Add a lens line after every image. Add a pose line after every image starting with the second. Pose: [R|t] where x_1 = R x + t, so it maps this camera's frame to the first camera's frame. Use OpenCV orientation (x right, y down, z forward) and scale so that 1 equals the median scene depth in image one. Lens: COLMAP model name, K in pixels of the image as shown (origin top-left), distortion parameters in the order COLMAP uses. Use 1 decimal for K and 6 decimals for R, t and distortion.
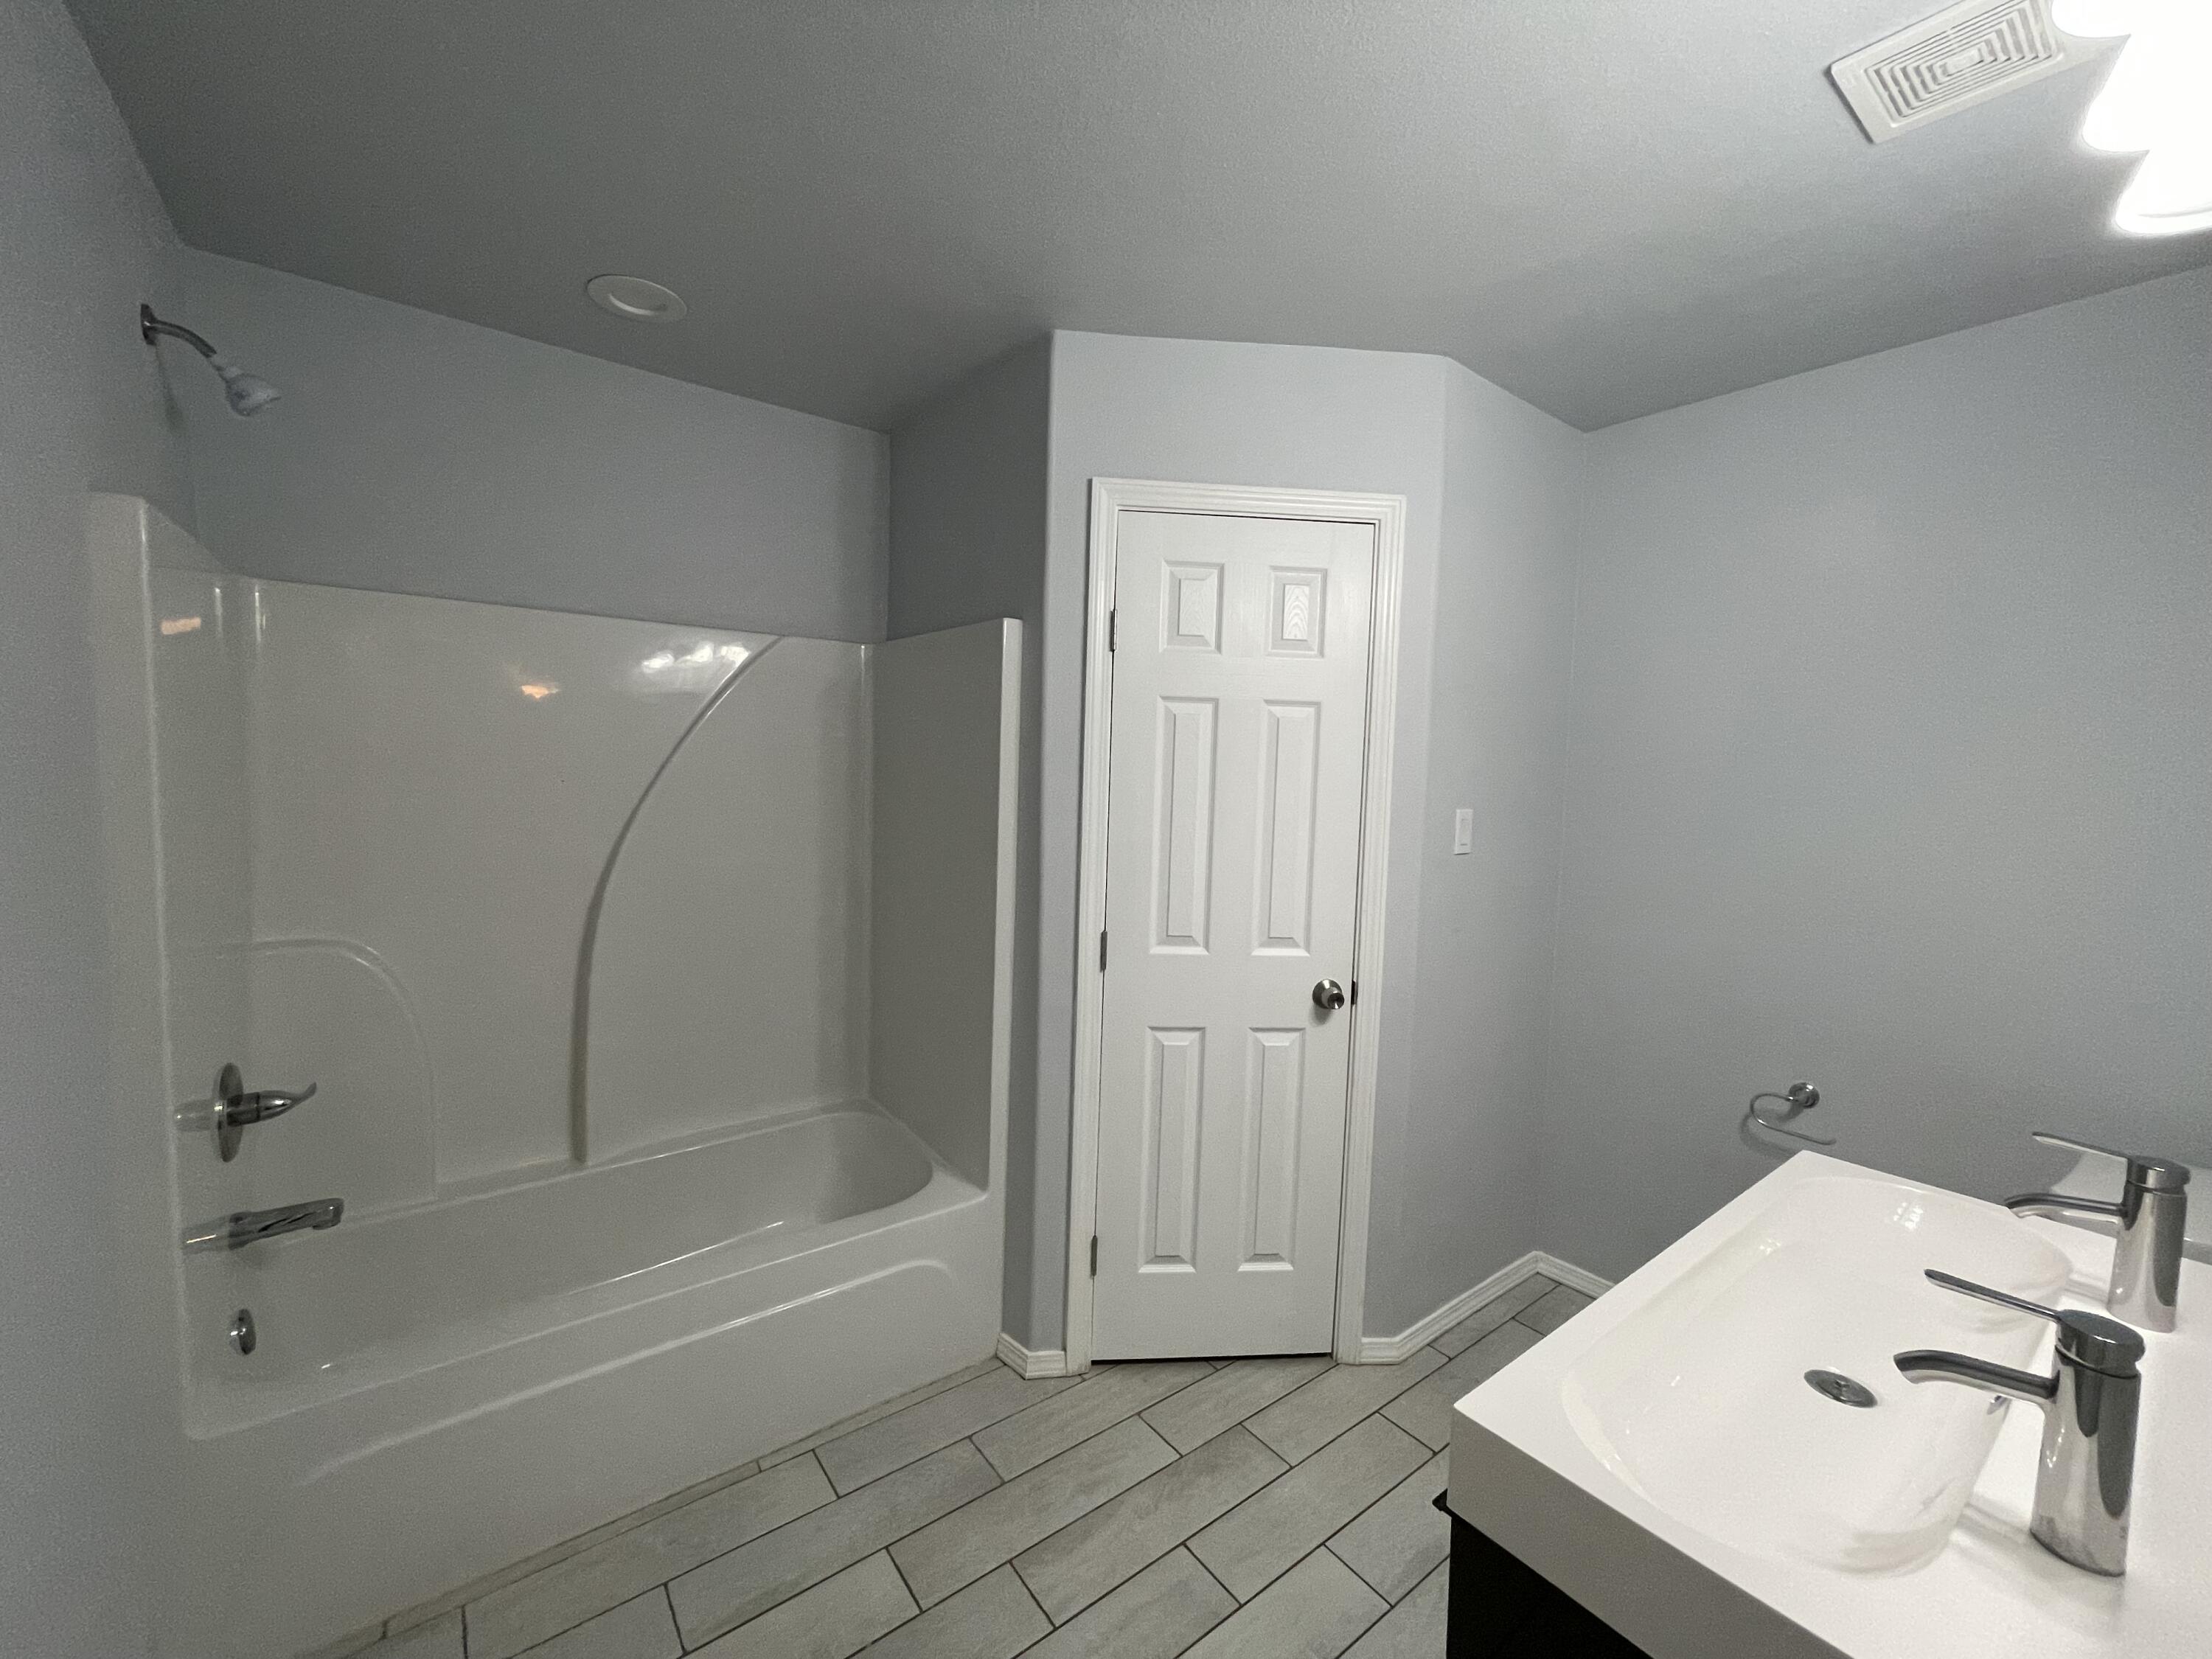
lens RADIAL K [[889.2, 0, 1099.2], [0, 889.2, 836.4], [0, 0, 1]] dist [0.001871, -0.003242]
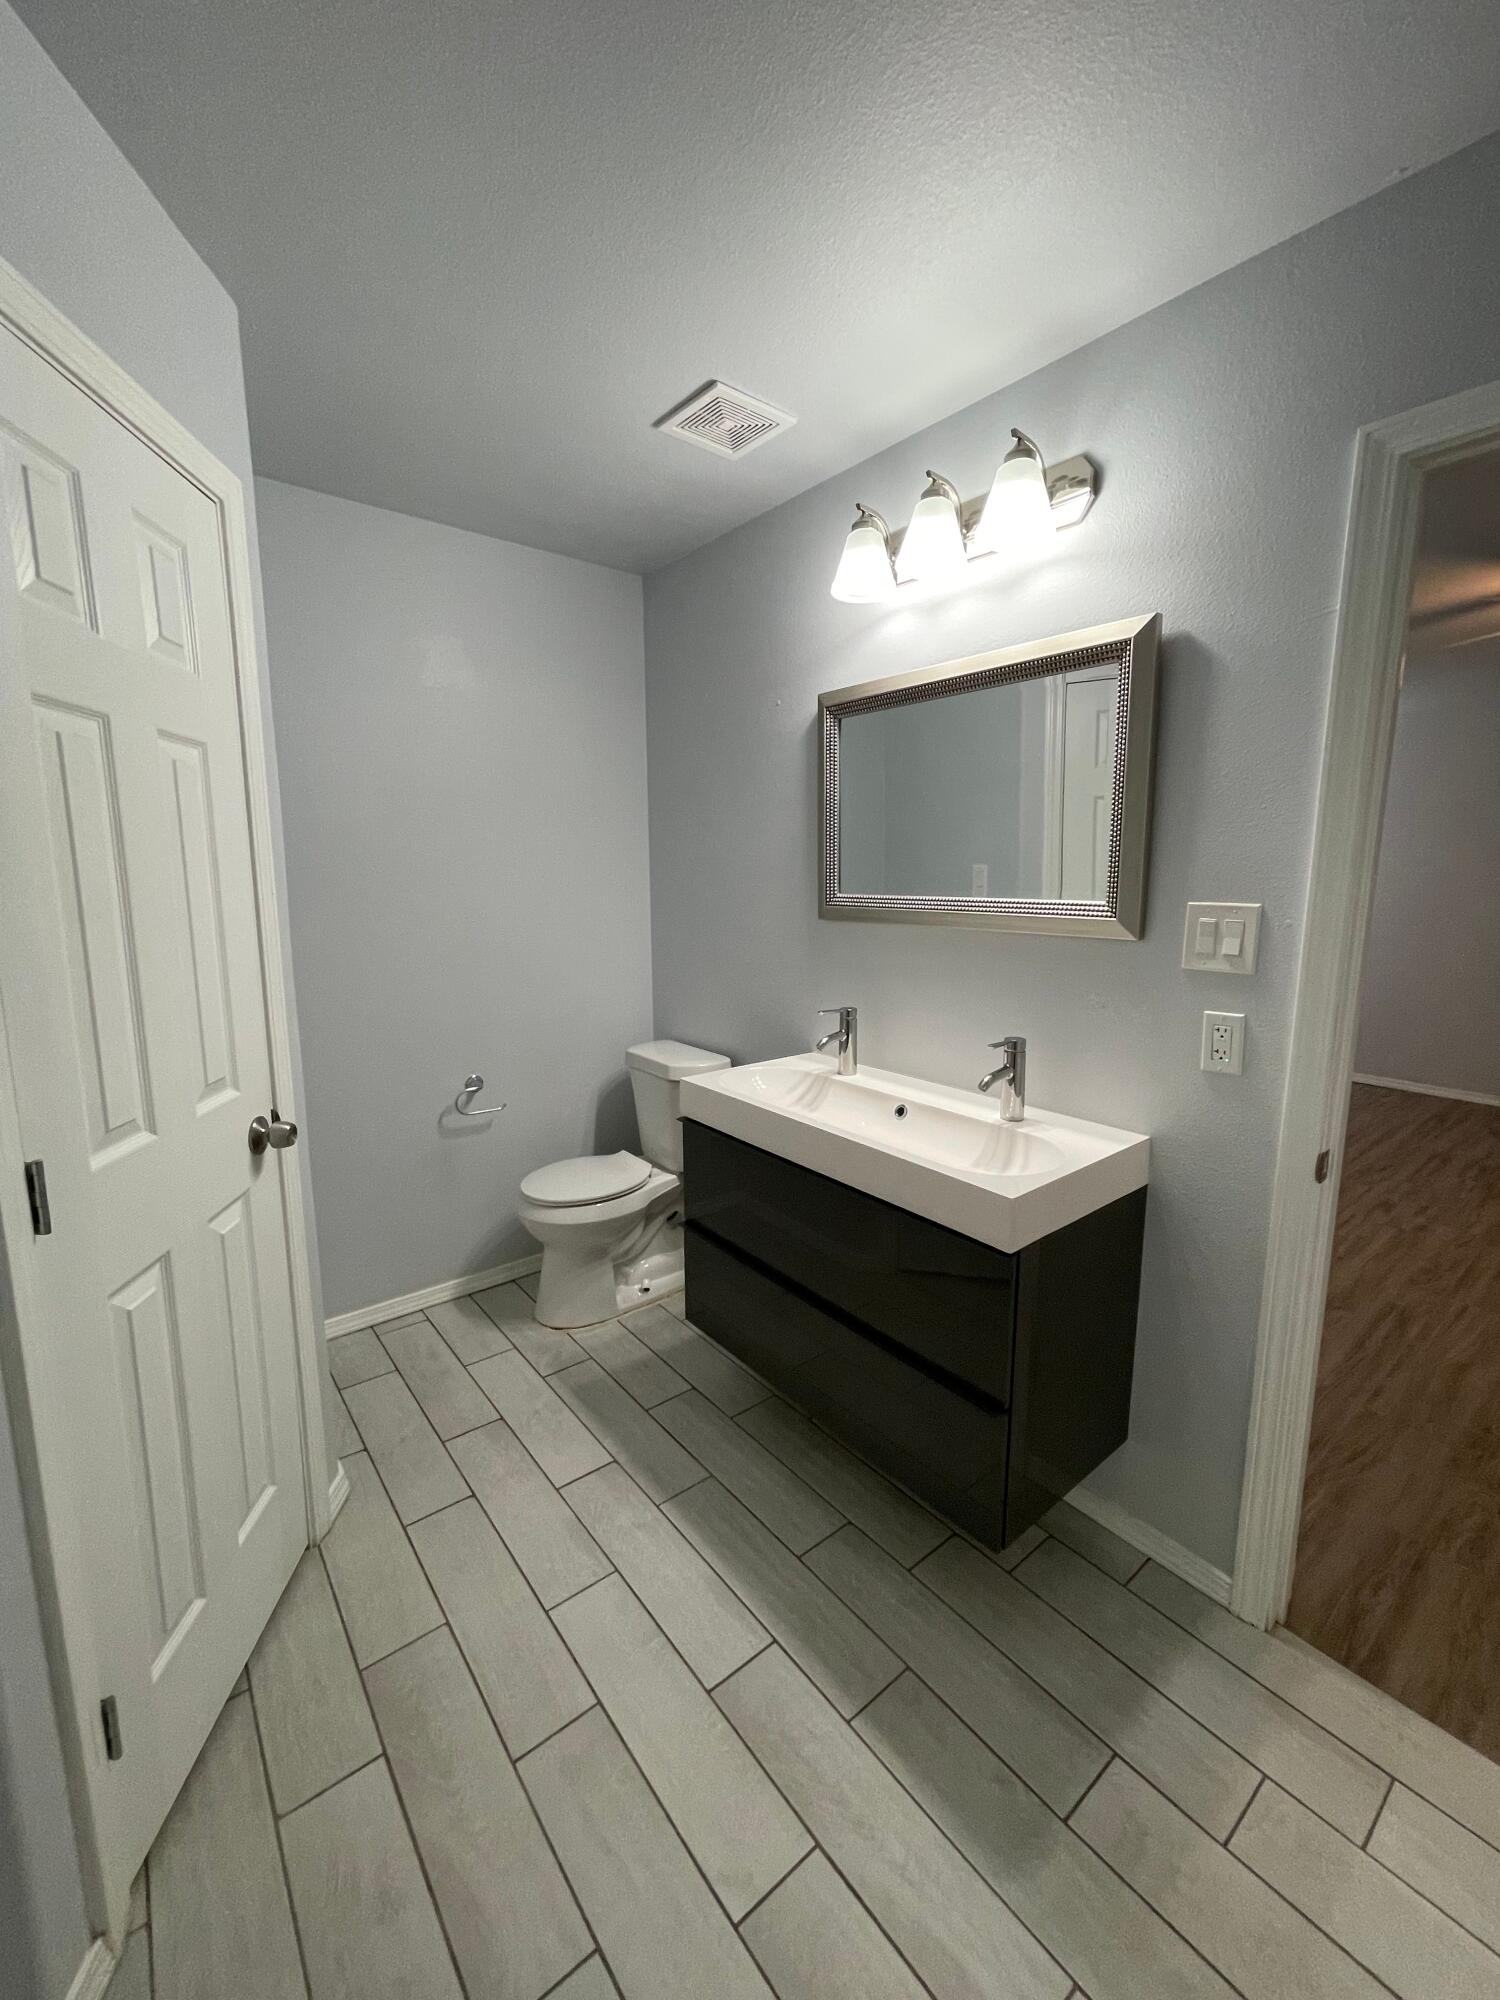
lens RADIAL K [[804.0, 0, 750.0], [0, 804.0, 1000.0], [0, 0, 1]] dist [0.001871, -0.003242]
pose [[-0.040233, -0.182363, 0.982408, -0.442628], [0.069630, 0.980302, 0.184824, -0.038890], [-0.996761, 0.075841, -0.026743, 0.609070]]
